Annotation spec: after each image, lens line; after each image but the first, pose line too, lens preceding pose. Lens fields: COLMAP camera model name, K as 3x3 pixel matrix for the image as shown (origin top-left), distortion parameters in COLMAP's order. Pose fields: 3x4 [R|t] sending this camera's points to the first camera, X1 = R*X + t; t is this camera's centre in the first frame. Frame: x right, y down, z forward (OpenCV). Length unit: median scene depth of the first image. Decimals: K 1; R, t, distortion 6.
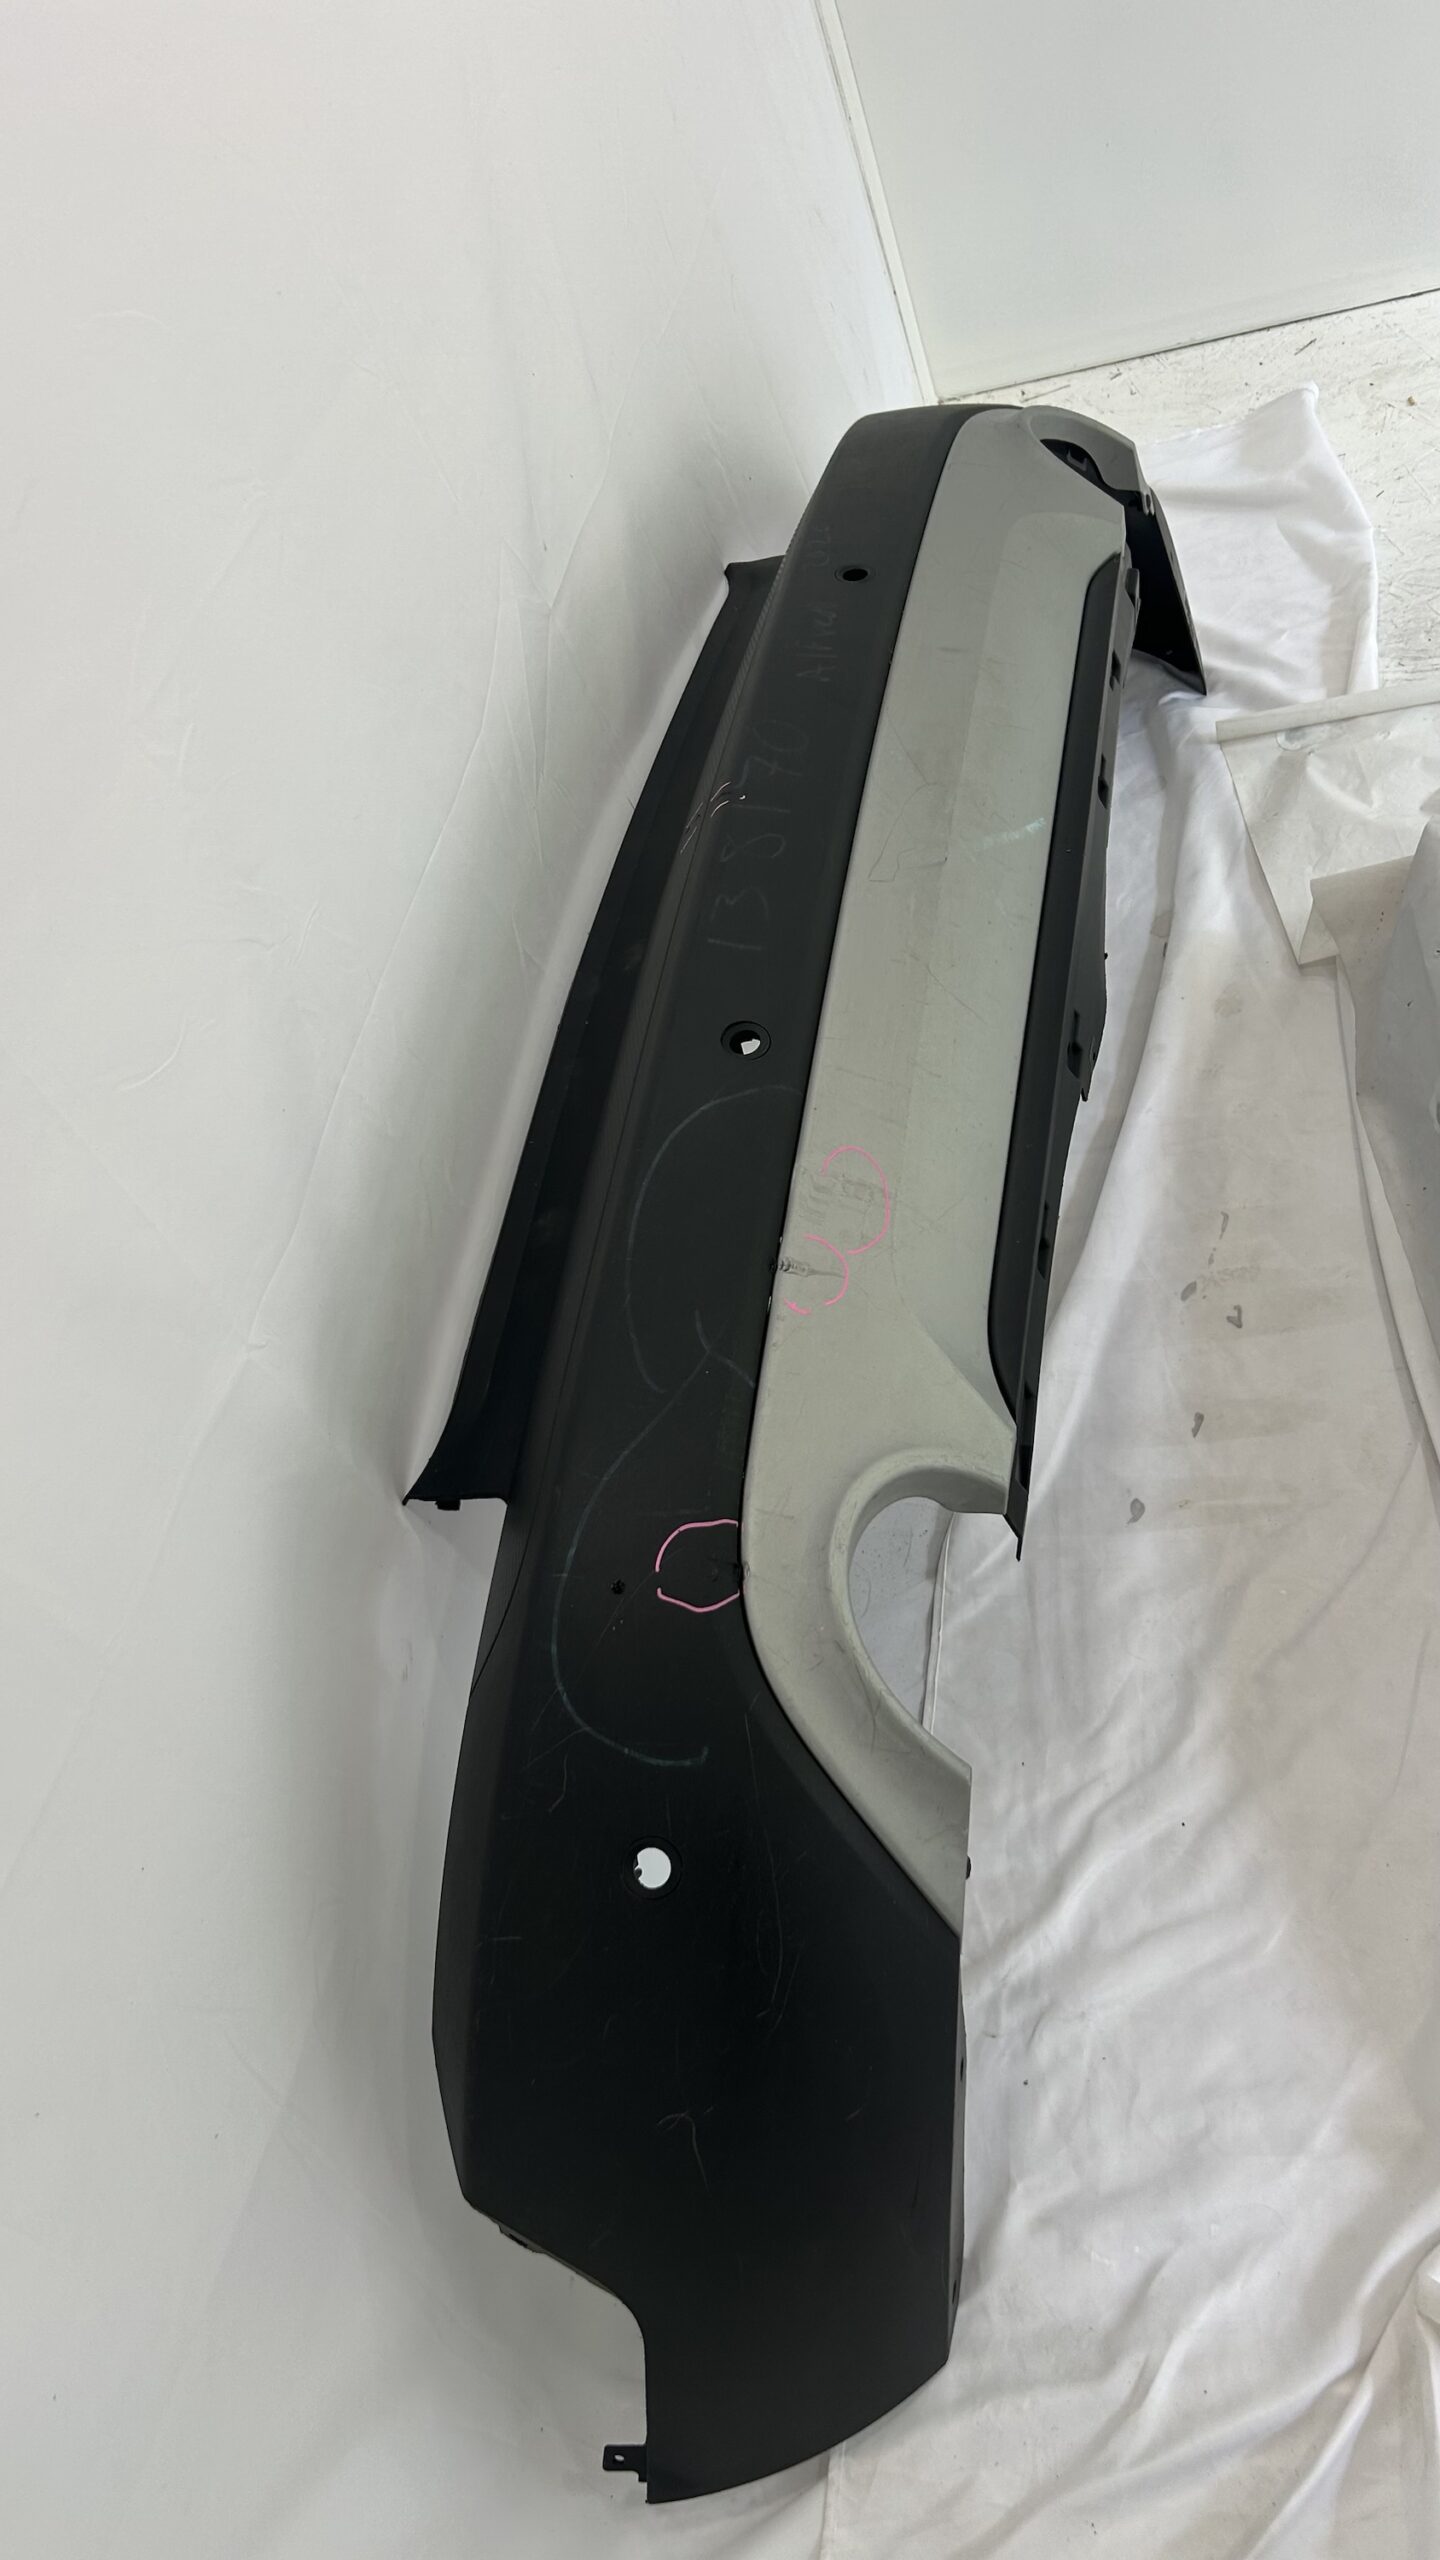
lens RADIAL K [[1861.8, 0, 735.0], [0, 1861.8, 1289.0], [0, 0, 1]] dist [0.054452, -0.035290]
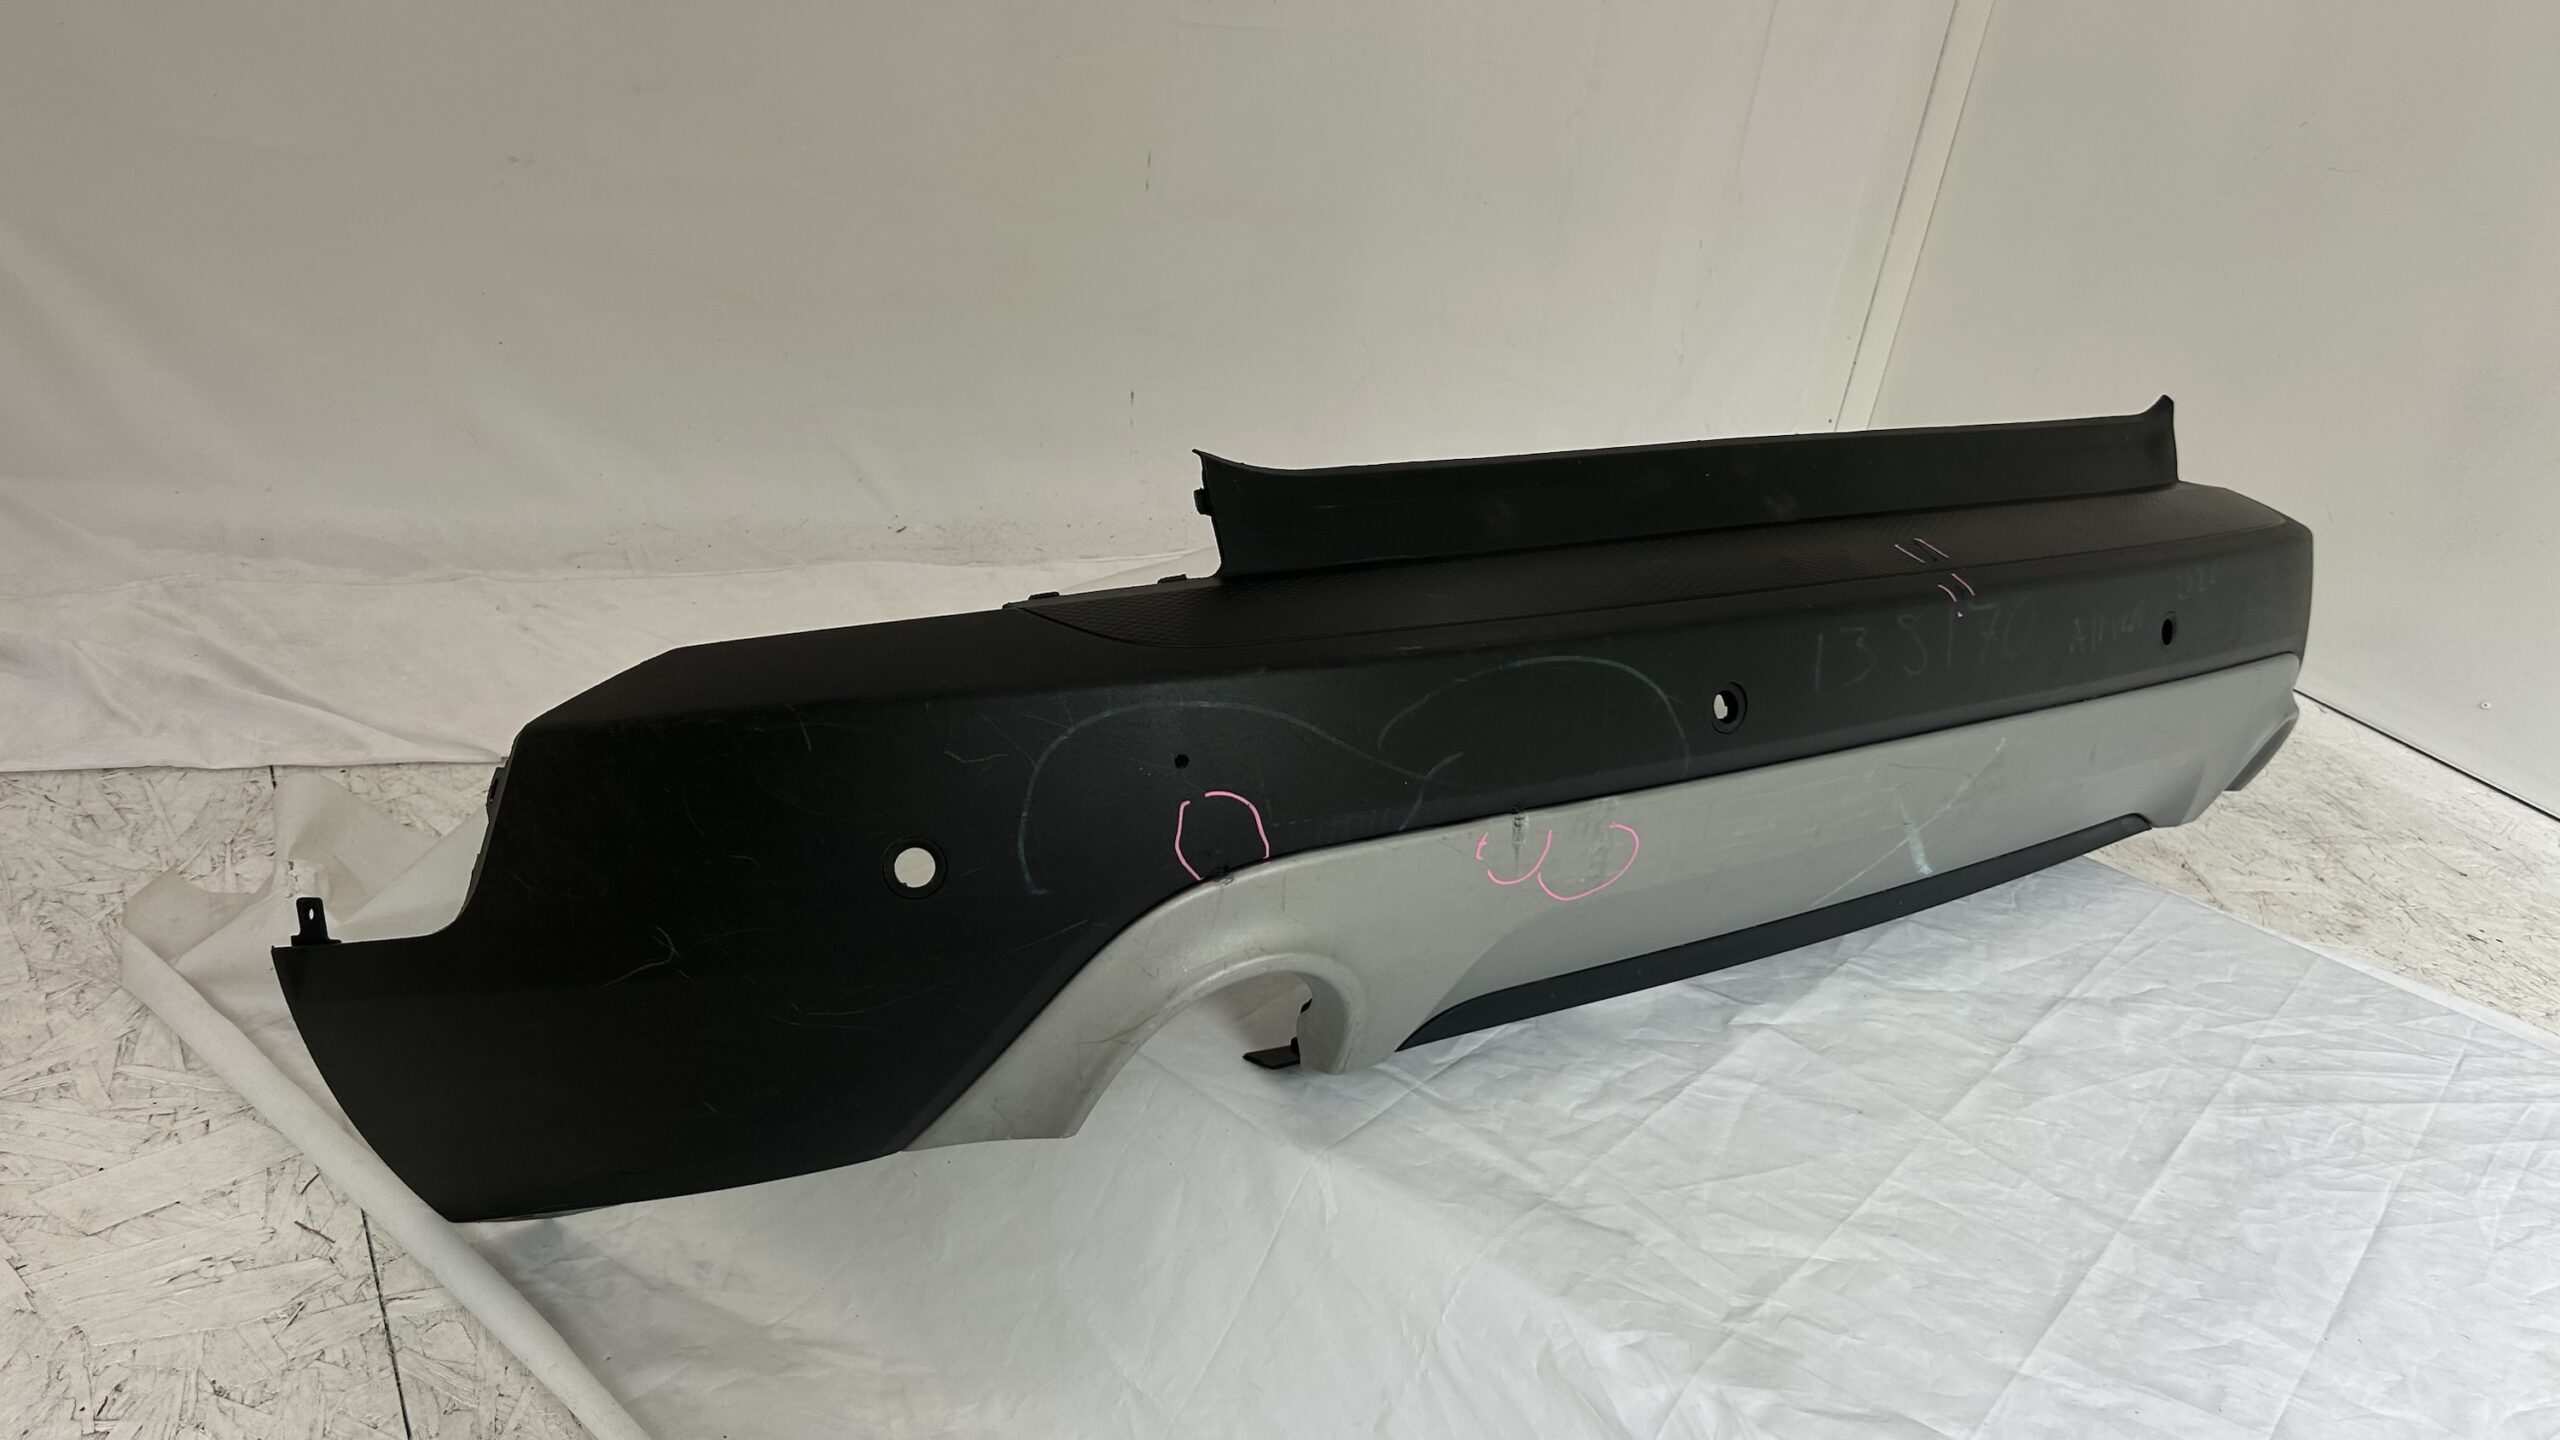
lens RADIAL K [[1861.8, 0, 1282.6], [0, 1861.8, 709.3], [0, 0, 1]] dist [0.054452, -0.035290]
pose [[0.178778, 0.944911, 0.274194, -0.235665], [-0.983596, 0.178447, 0.026366, 0.054347], [-0.024015, -0.274410, 0.961313, 0.056907]]
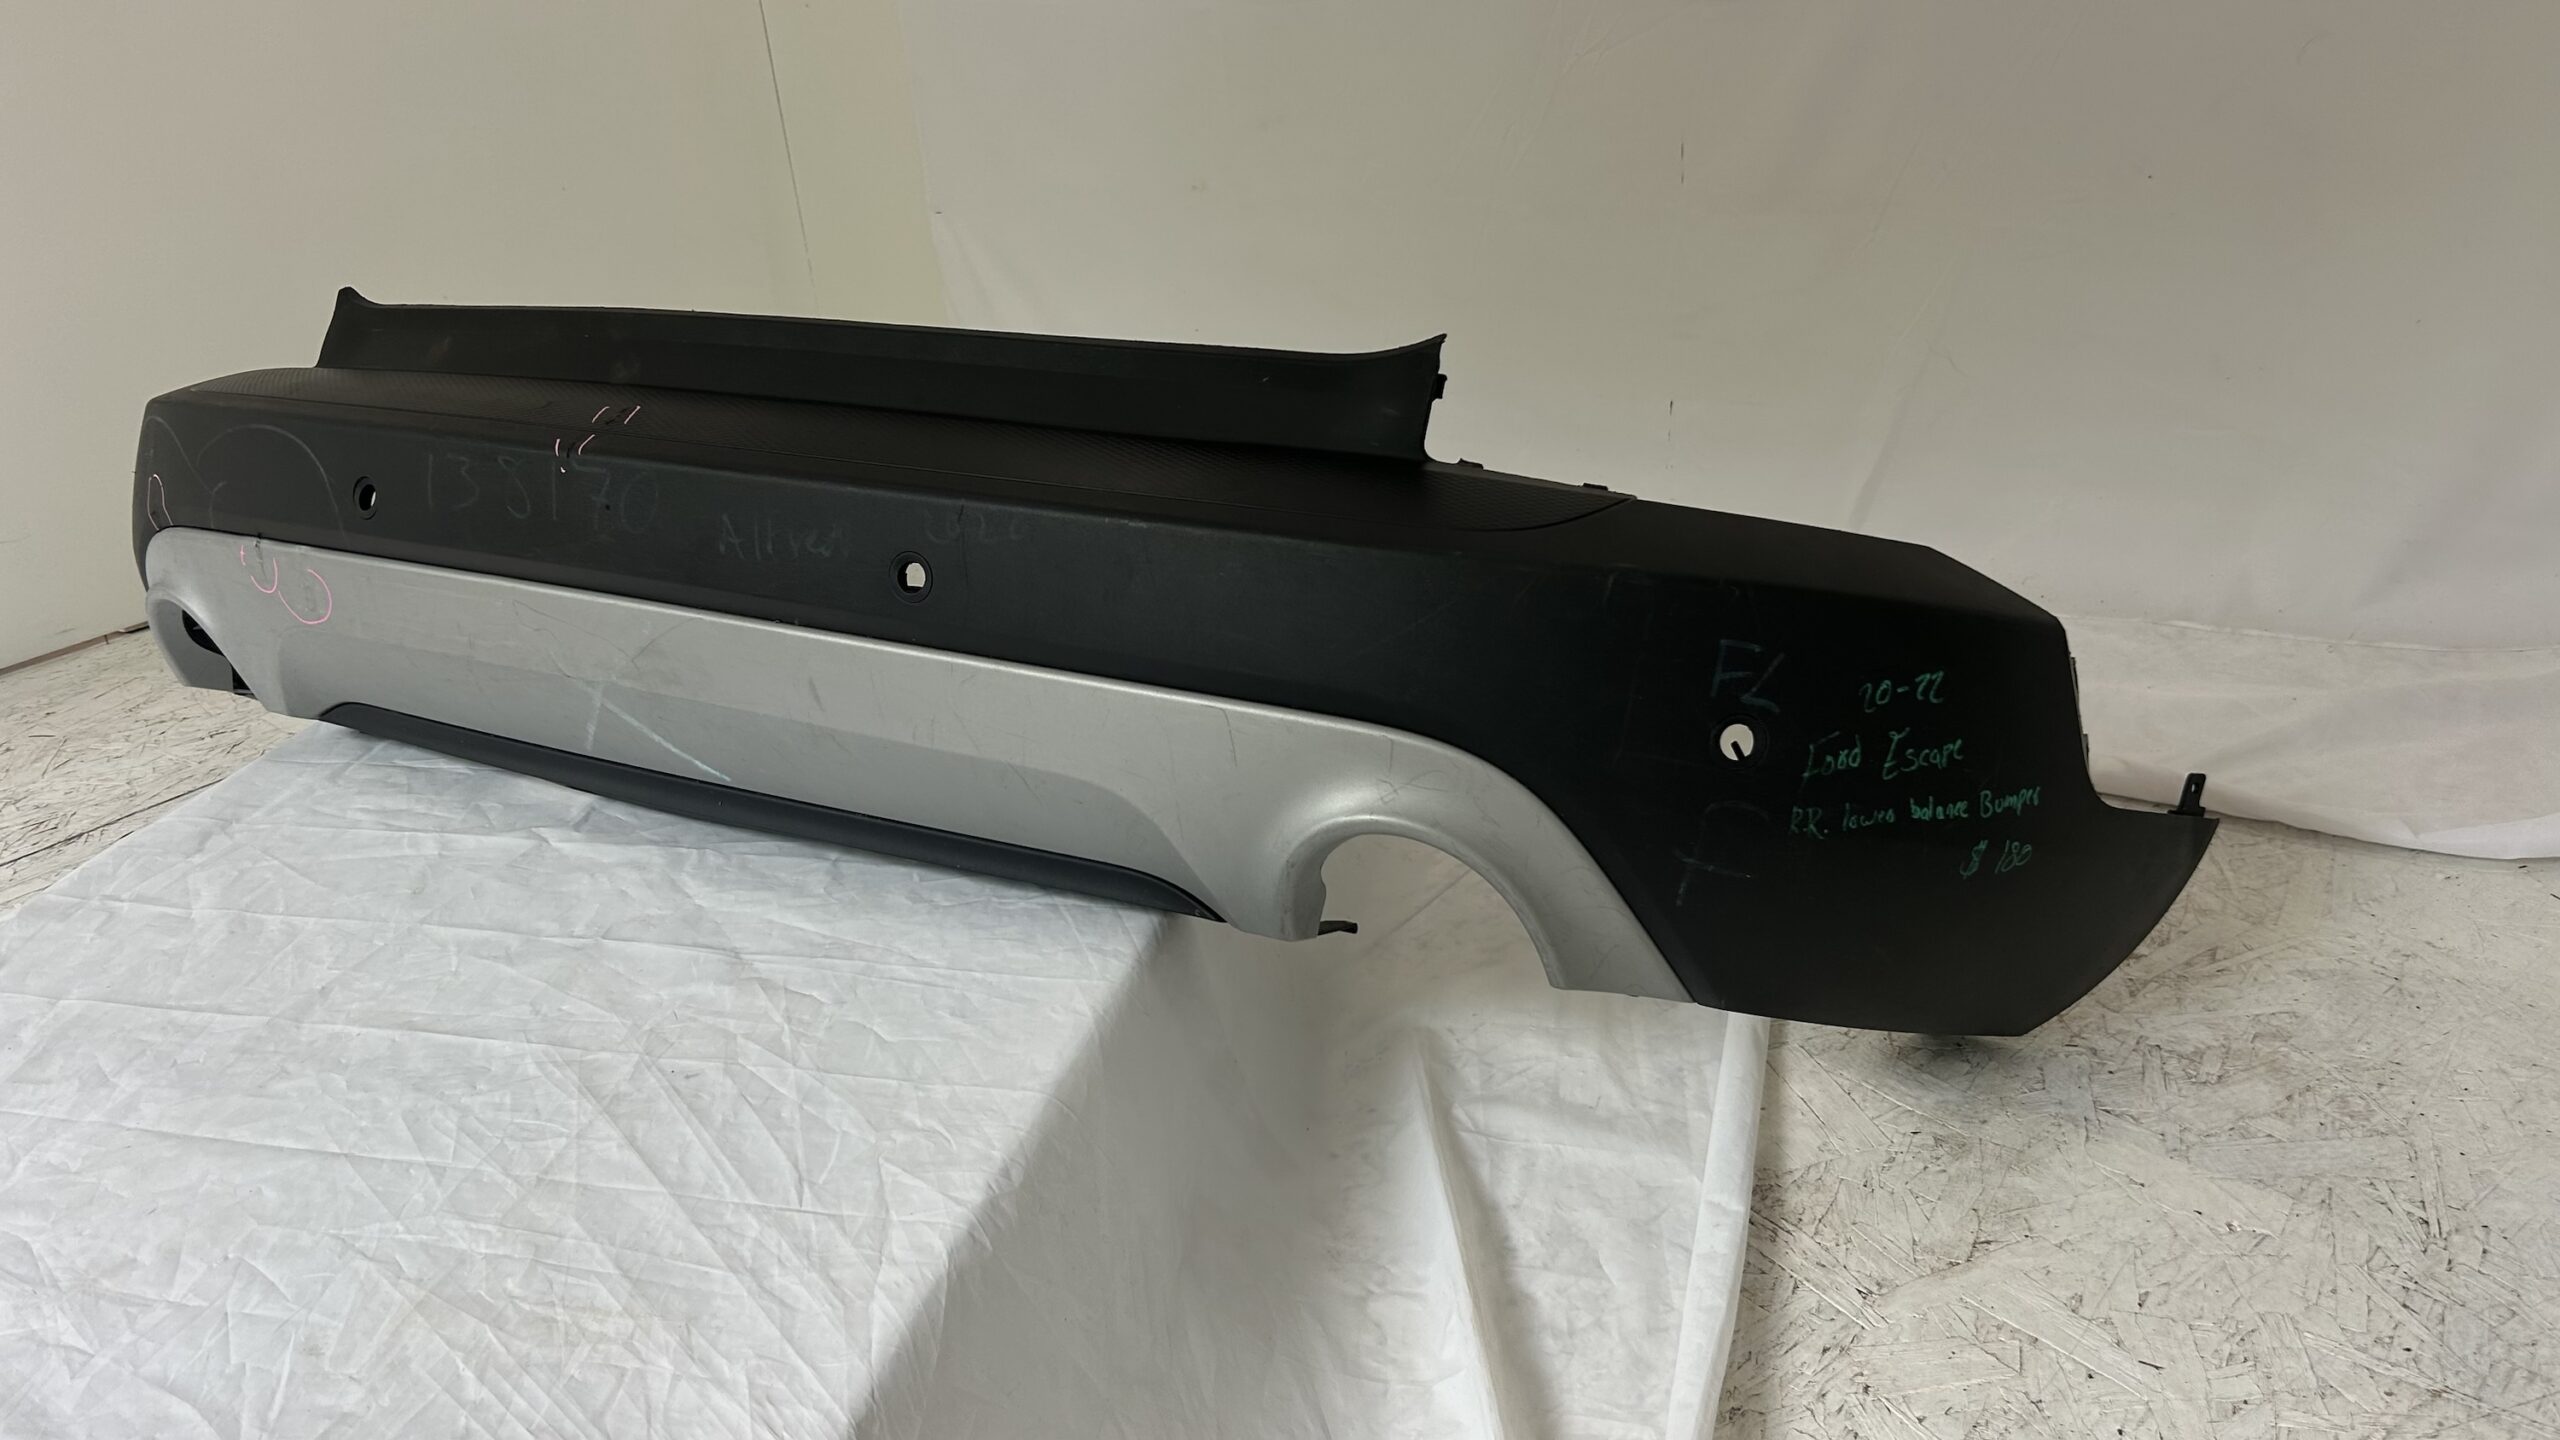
lens RADIAL K [[1861.8, 0, 1282.6], [0, 1861.8, 709.3], [0, 0, 1]] dist [0.054452, -0.035290]
pose [[0.081337, 0.996100, 0.034195, 0.121208], [-0.404933, 0.001676, 0.914345, -1.166675], [0.910721, -0.088217, 0.403490, 0.826108]]
